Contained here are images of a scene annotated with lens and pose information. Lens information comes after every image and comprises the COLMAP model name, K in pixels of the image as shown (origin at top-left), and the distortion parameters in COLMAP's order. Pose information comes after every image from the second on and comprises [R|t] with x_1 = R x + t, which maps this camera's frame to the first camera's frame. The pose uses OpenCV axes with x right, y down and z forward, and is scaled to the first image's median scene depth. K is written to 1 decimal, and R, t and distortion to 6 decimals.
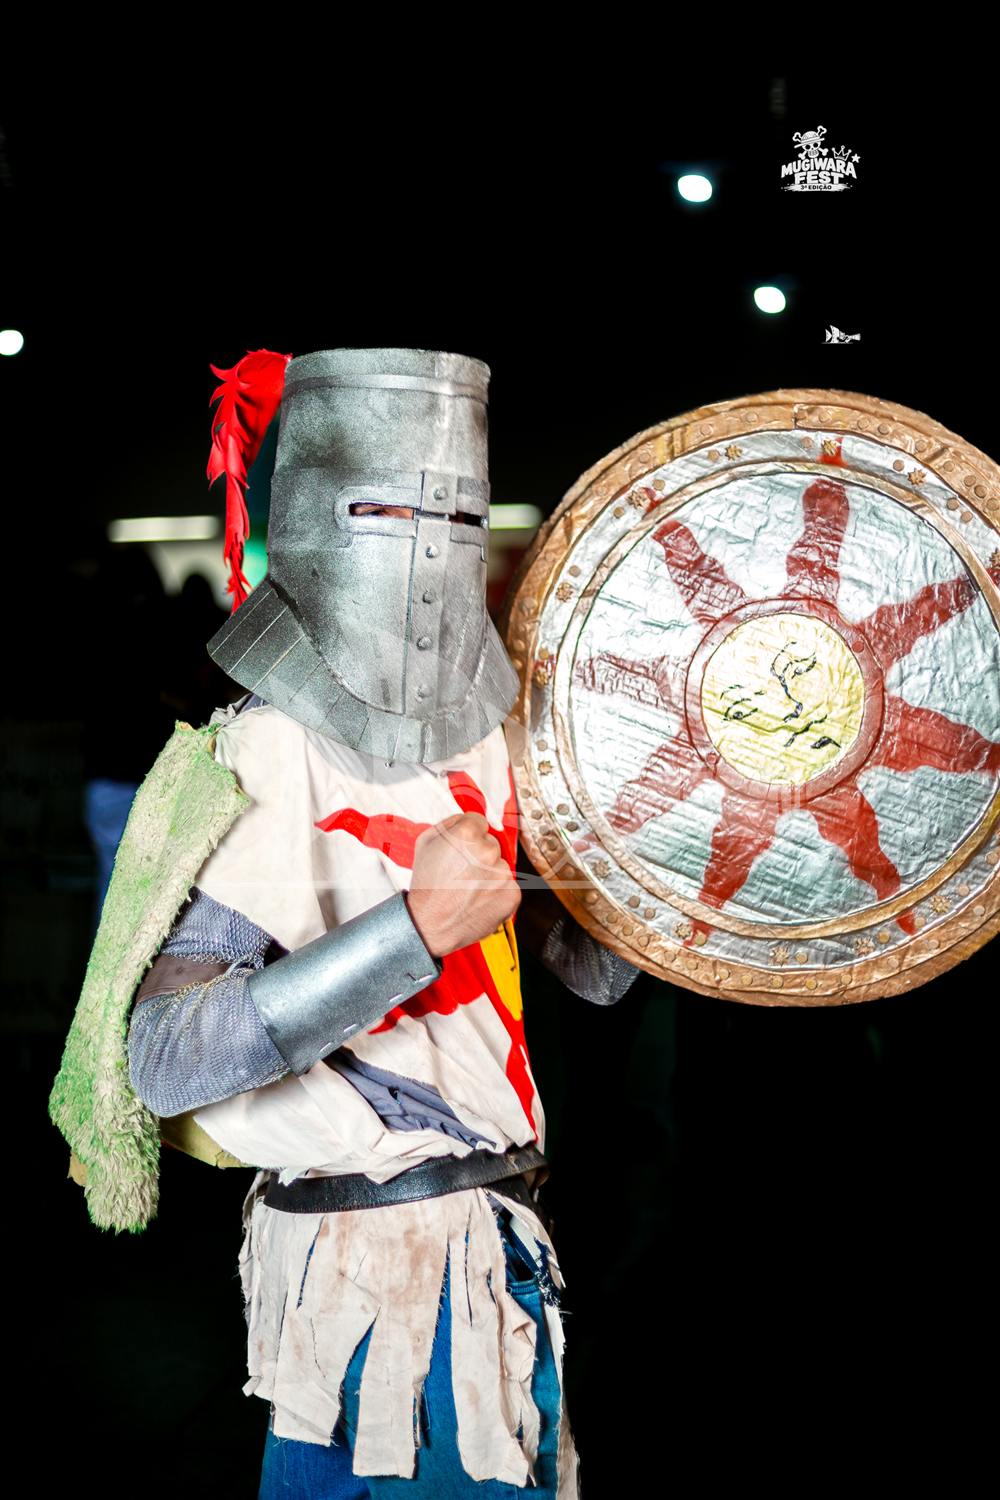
lens RADIAL K [[1748.8, 0, 500.0], [0, 1748.8, 750.0], [0, 0, 1]] dist [-0.100861, 0.013366]
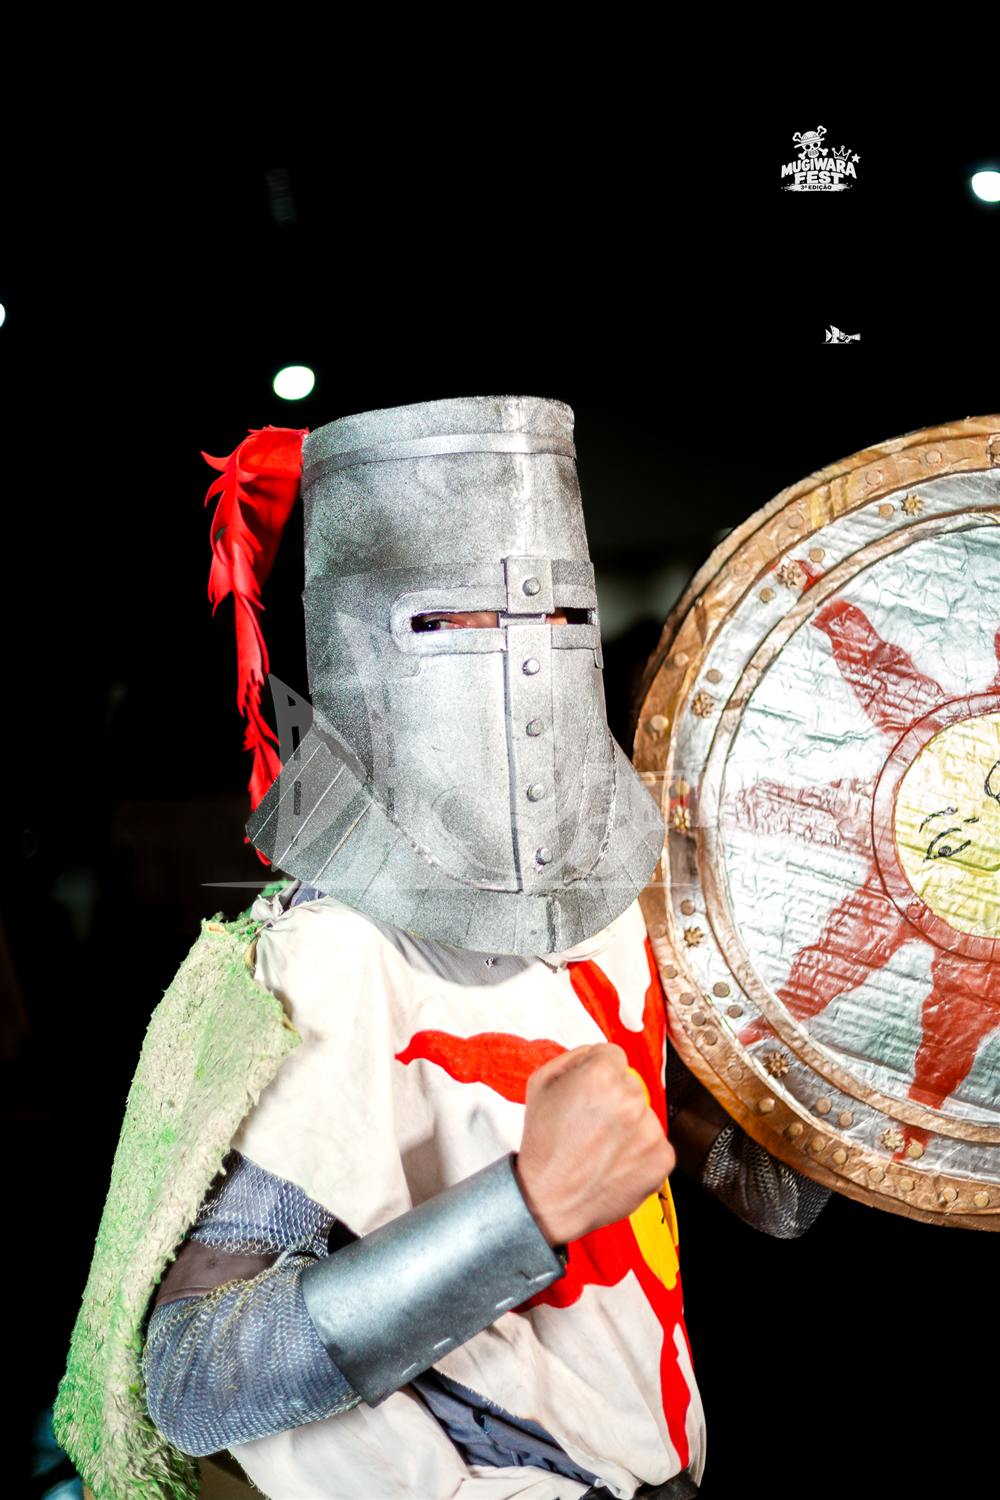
lens RADIAL K [[1748.8, 0, 500.0], [0, 1748.8, 750.0], [0, 0, 1]] dist [-0.100861, 0.013366]
pose [[0.994790, -0.070872, -0.073284, 0.003437], [0.067515, 0.996595, -0.047322, -0.040767], [0.076389, 0.042128, 0.996188, 0.236583]]
